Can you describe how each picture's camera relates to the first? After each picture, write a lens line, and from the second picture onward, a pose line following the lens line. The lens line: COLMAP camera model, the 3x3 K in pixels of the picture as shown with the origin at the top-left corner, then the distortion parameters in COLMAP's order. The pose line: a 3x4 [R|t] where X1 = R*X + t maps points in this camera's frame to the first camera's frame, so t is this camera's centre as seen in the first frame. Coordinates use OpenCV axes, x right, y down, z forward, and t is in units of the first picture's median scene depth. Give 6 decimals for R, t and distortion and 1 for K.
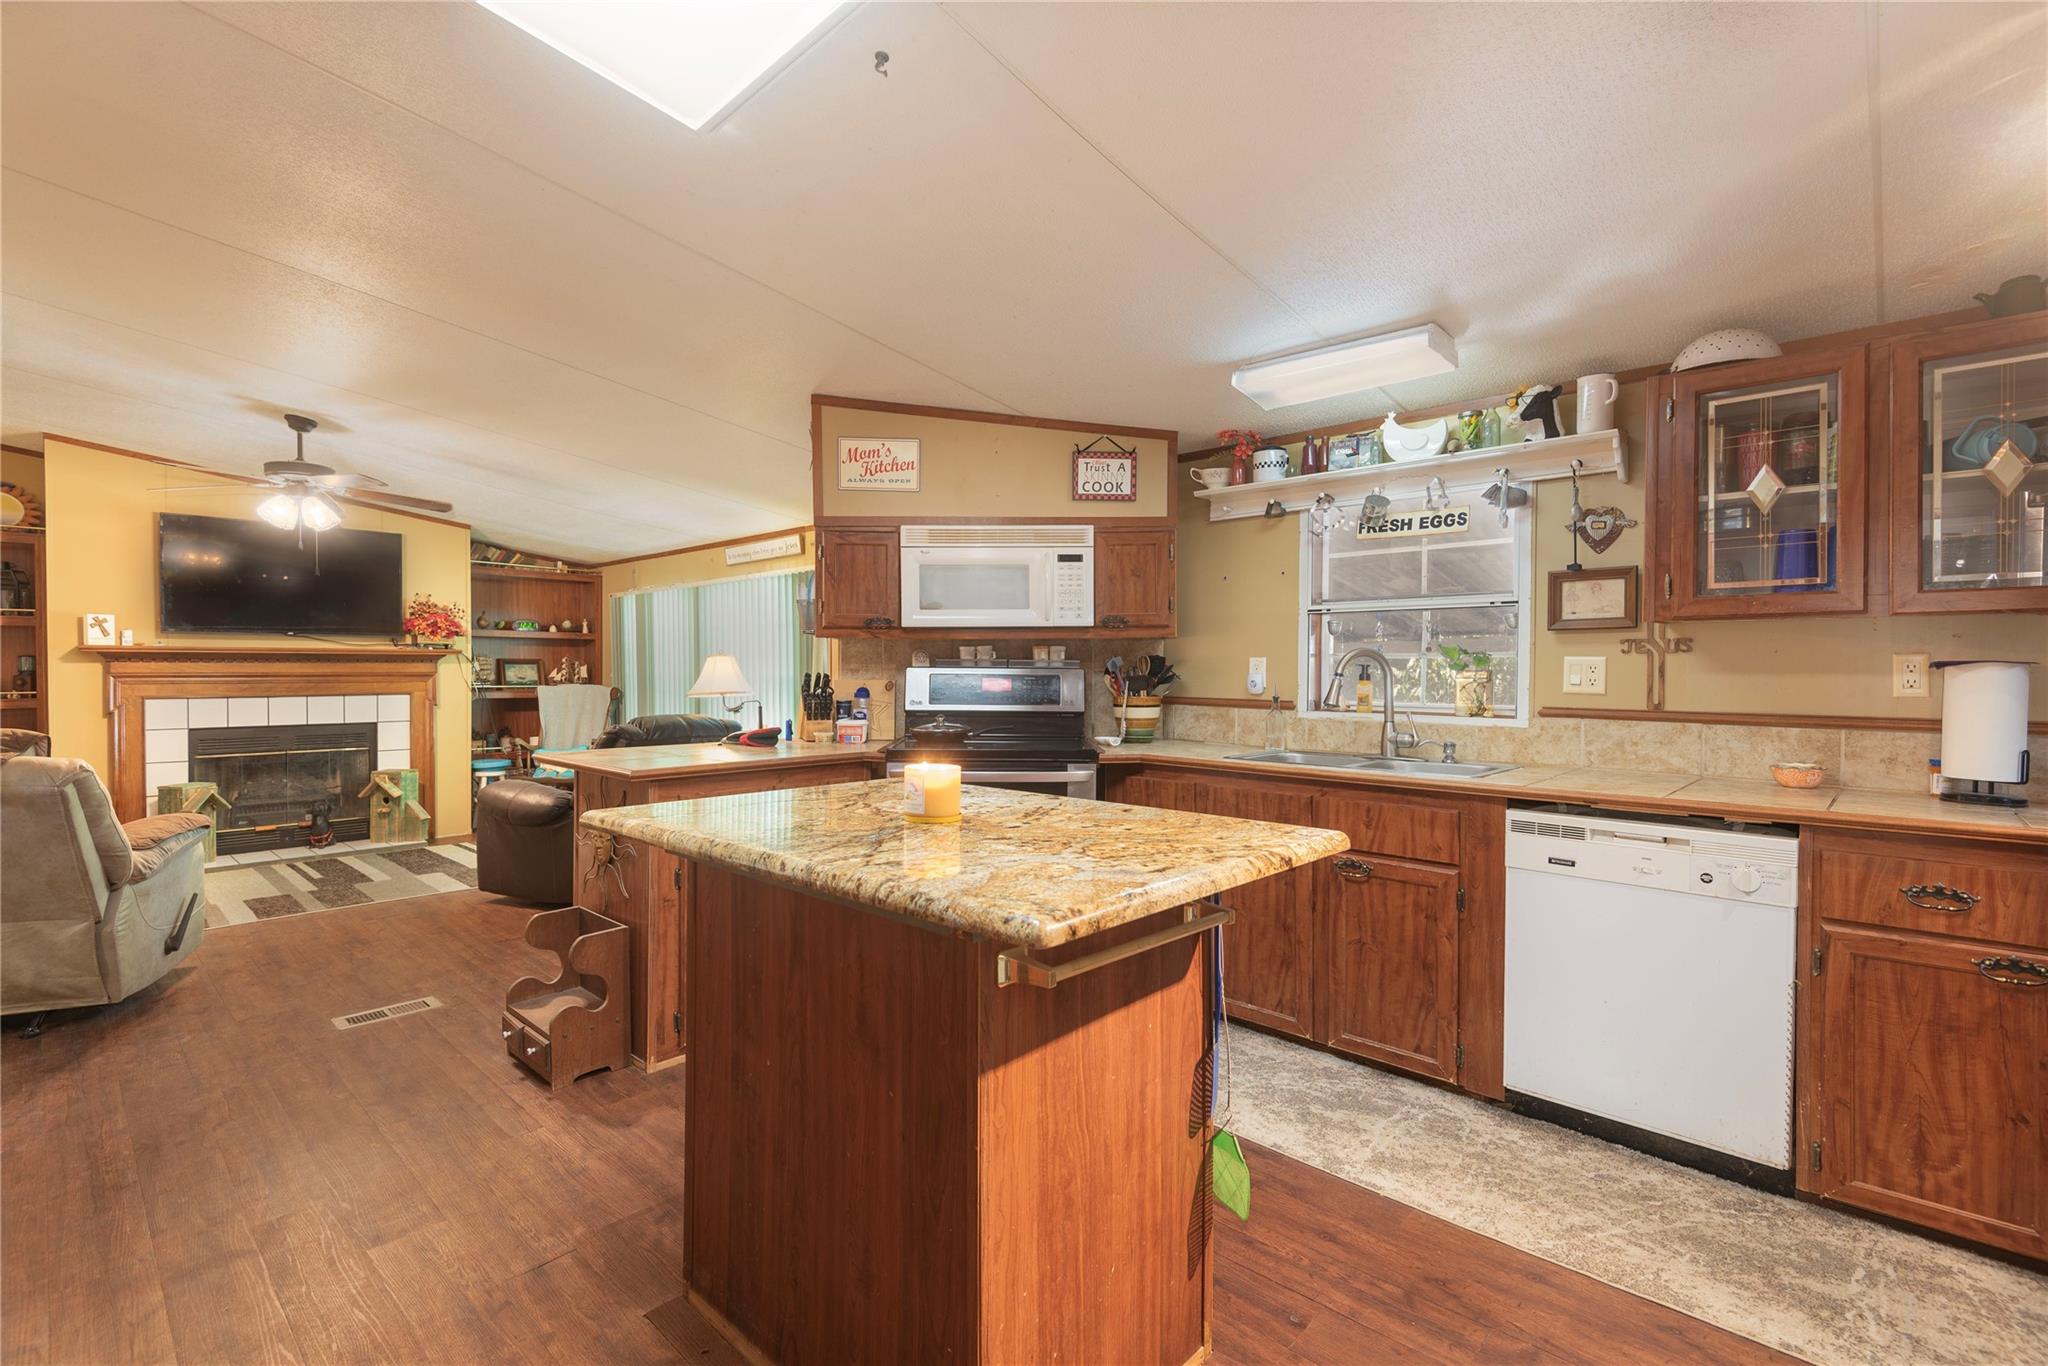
lens RADIAL K [[921.1, 0, 1022.9], [0, 921.1, 680.8], [0, 0, 1]] dist [0.030010, -0.020022]
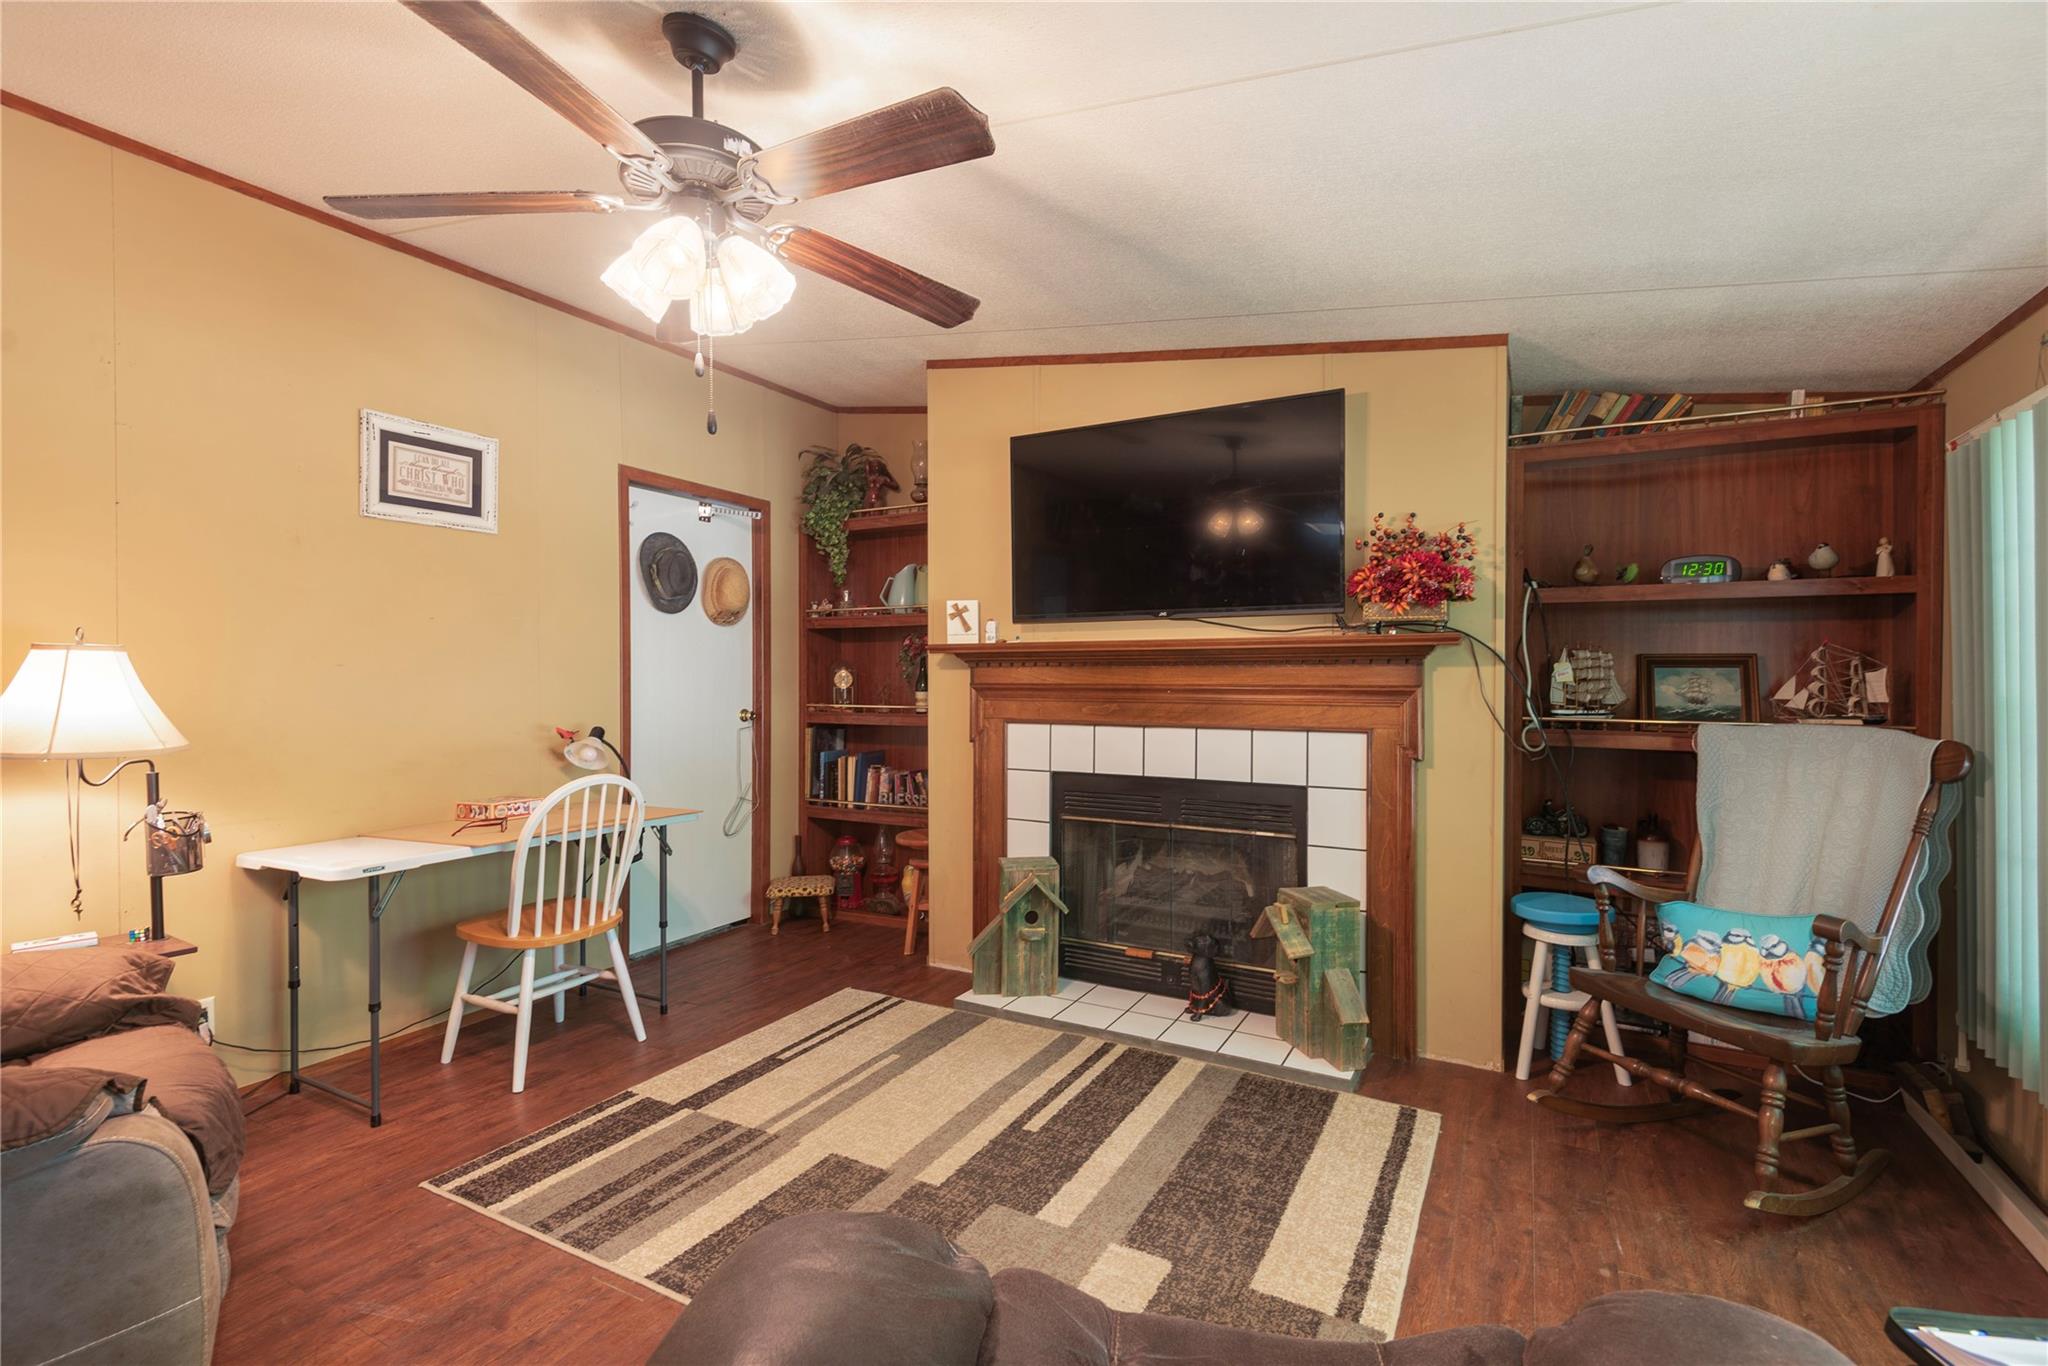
lens RADIAL K [[921.1, 0, 1022.9], [0, 921.1, 680.8], [0, 0, 1]] dist [0.030010, -0.020022]
pose [[0.247546, 0.004705, -0.968865, -0.258572], [-0.012156, 0.999925, 0.001750, -0.010441], [0.968800, 0.011344, 0.247584, 0.733662]]
